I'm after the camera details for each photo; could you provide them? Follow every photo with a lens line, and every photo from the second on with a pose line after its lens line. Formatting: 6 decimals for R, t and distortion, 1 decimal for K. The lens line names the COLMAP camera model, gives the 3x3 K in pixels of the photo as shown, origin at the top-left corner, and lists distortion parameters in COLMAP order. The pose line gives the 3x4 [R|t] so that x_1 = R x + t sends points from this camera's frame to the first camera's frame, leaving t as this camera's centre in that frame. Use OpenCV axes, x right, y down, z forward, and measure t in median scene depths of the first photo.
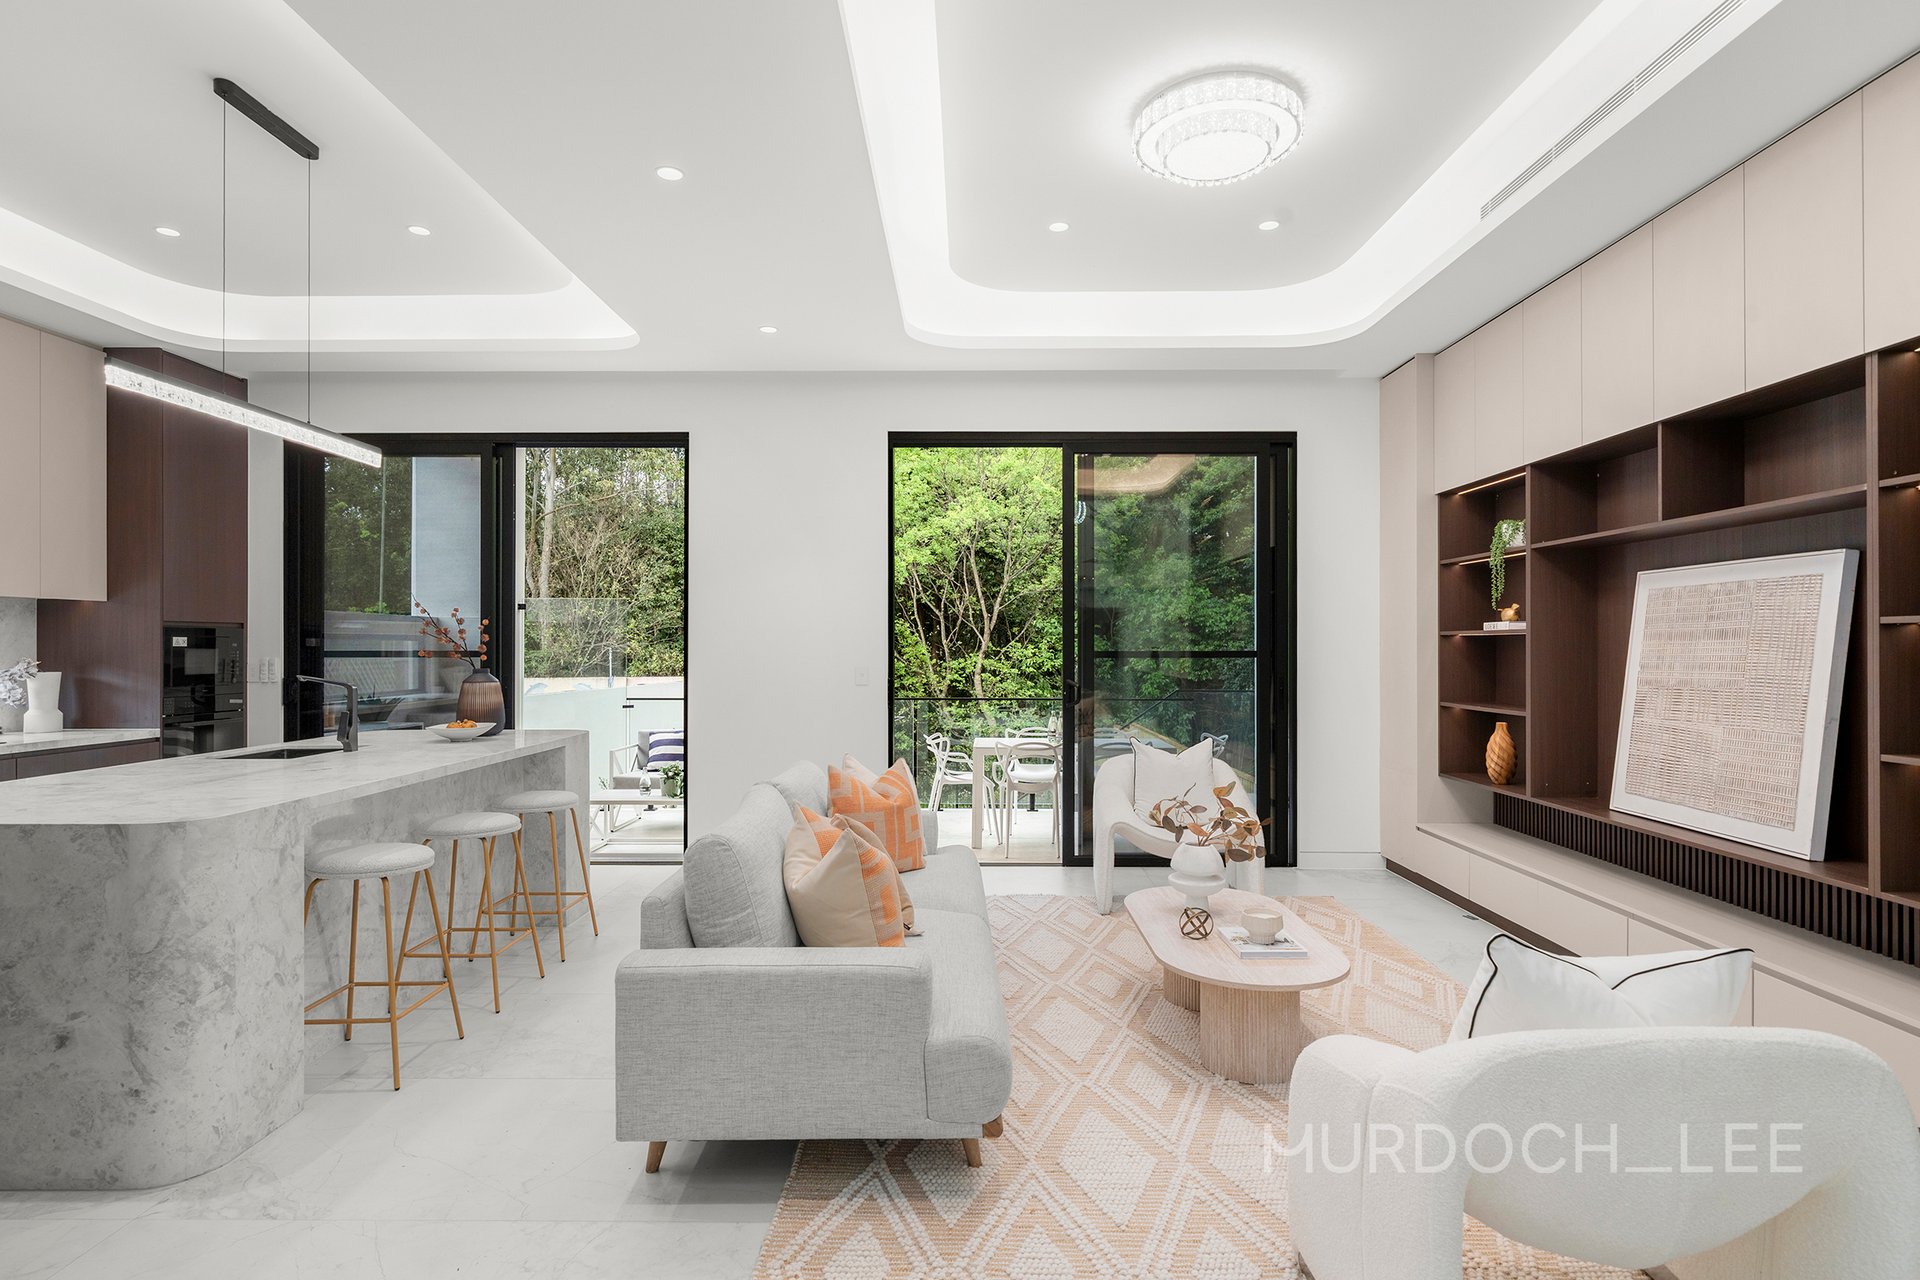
lens RADIAL K [[1009.7, 0, 961.1], [0, 1009.7, 644.0], [0, 0, 1]] dist [0.003483, 0.001075]
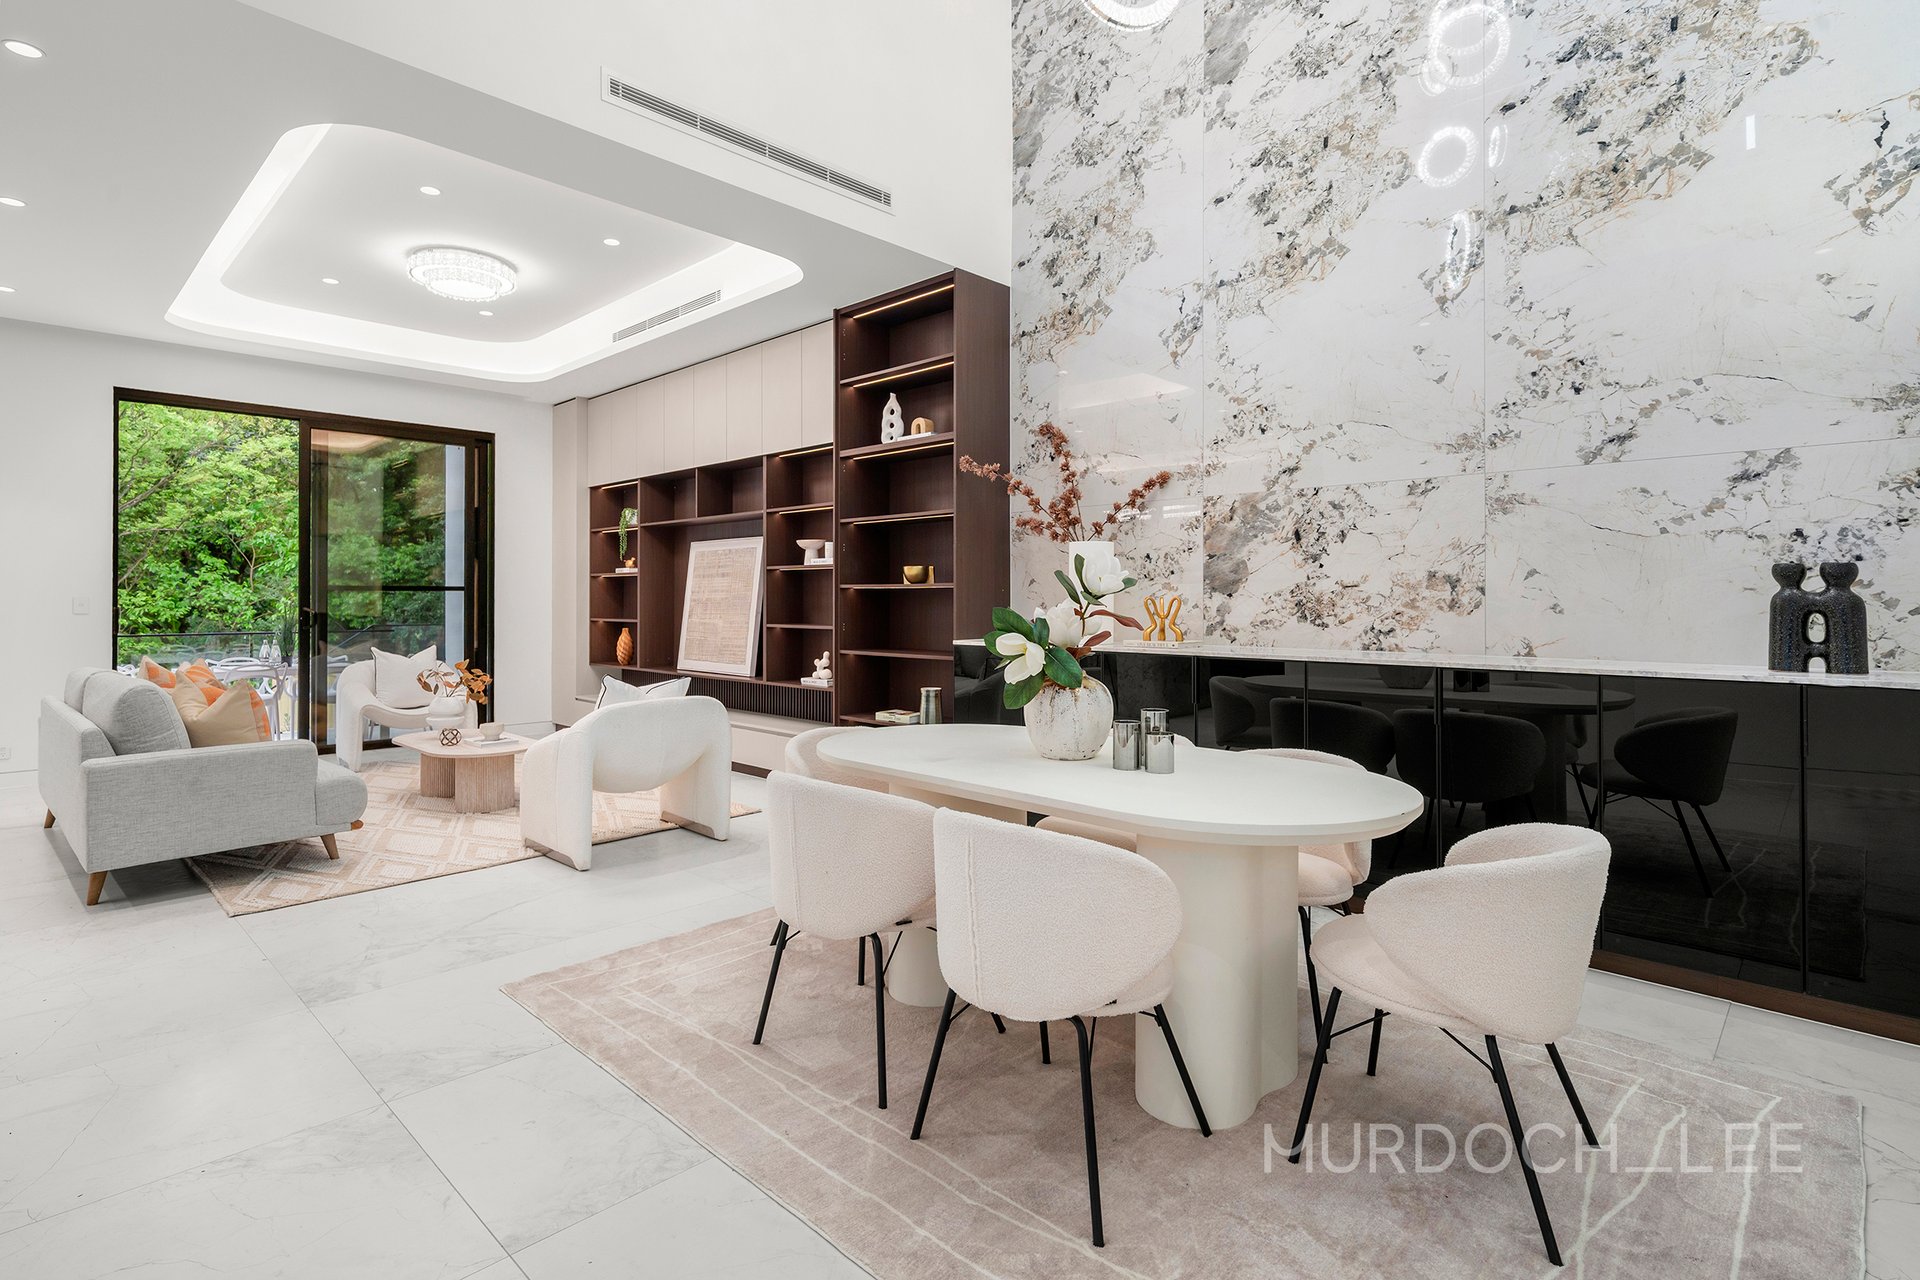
lens RADIAL K [[935.7, 0, 938.0], [0, 935.7, 589.3], [0, 0, 1]] dist [0.001073, -0.000225]
pose [[0.701410, 0.005842, 0.712735, -0.216908], [-0.001738, 0.999977, -0.006485, 0.023310], [-0.712756, 0.003310, 0.701404, -0.477260]]
